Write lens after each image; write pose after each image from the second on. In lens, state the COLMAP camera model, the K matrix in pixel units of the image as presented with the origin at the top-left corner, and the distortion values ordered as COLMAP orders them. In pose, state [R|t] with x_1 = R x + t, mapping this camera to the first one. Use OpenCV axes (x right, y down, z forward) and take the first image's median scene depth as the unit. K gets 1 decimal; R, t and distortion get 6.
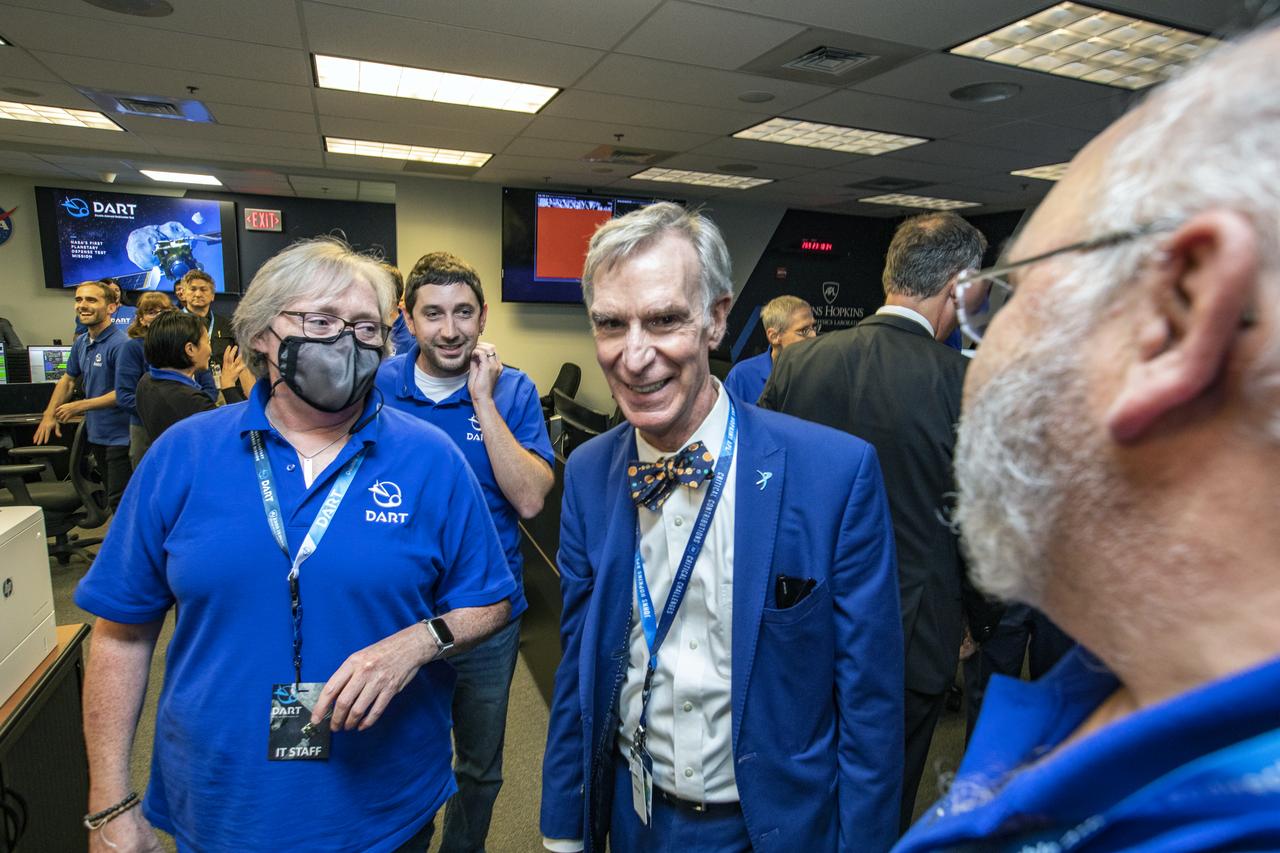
lens RADIAL K [[715.7, 0, 640.0], [0, 715.7, 426.5], [0, 0, 1]] dist [-0.060948, 0.041468]
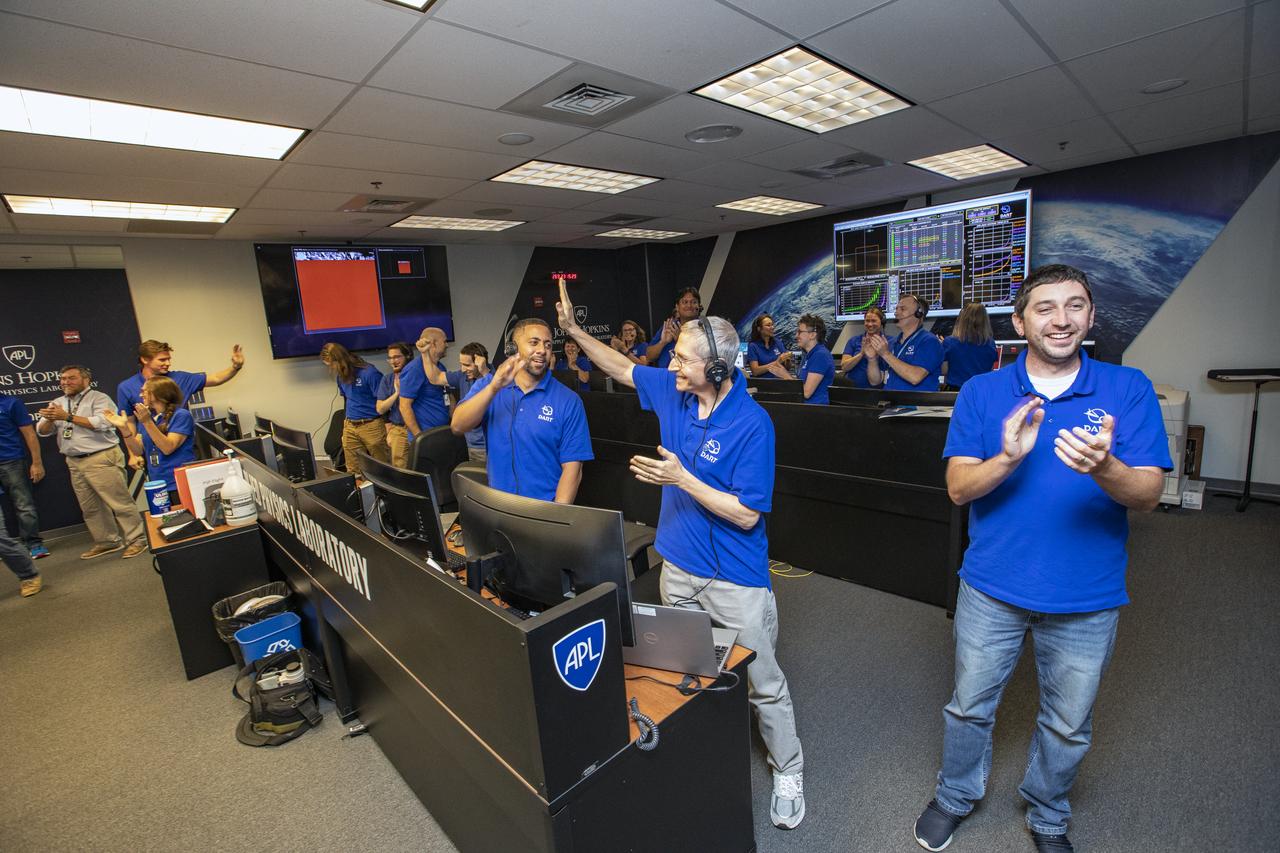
lens RADIAL K [[574.5, 0, 640.0], [0, 574.5, 426.5], [0, 0, 1]] dist [-0.055152, 0.017904]
pose [[0.919341, -0.167508, 0.356024, -0.020274], [0.165843, 0.985515, 0.035432, -0.026877], [-0.356802, 0.026470, 0.933805, 0.094485]]
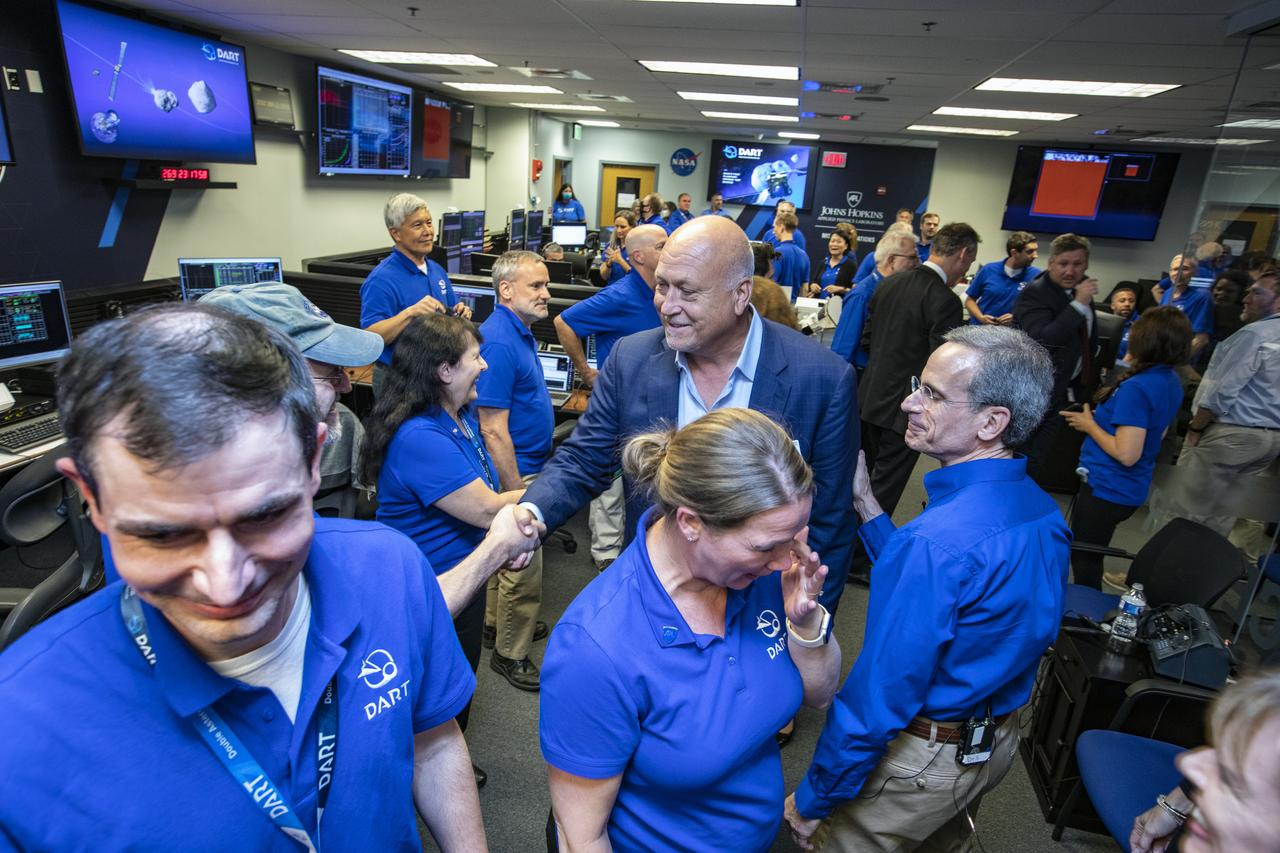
lens RADIAL K [[715.7, 0, 640.0], [0, 715.7, 426.5], [0, 0, 1]] dist [-0.060948, 0.041468]
pose [[0.834278, 0.202957, -0.512629, 0.001737], [-0.132027, 0.976271, 0.171651, 0.065924], [0.535303, -0.075524, 0.841277, -0.637710]]
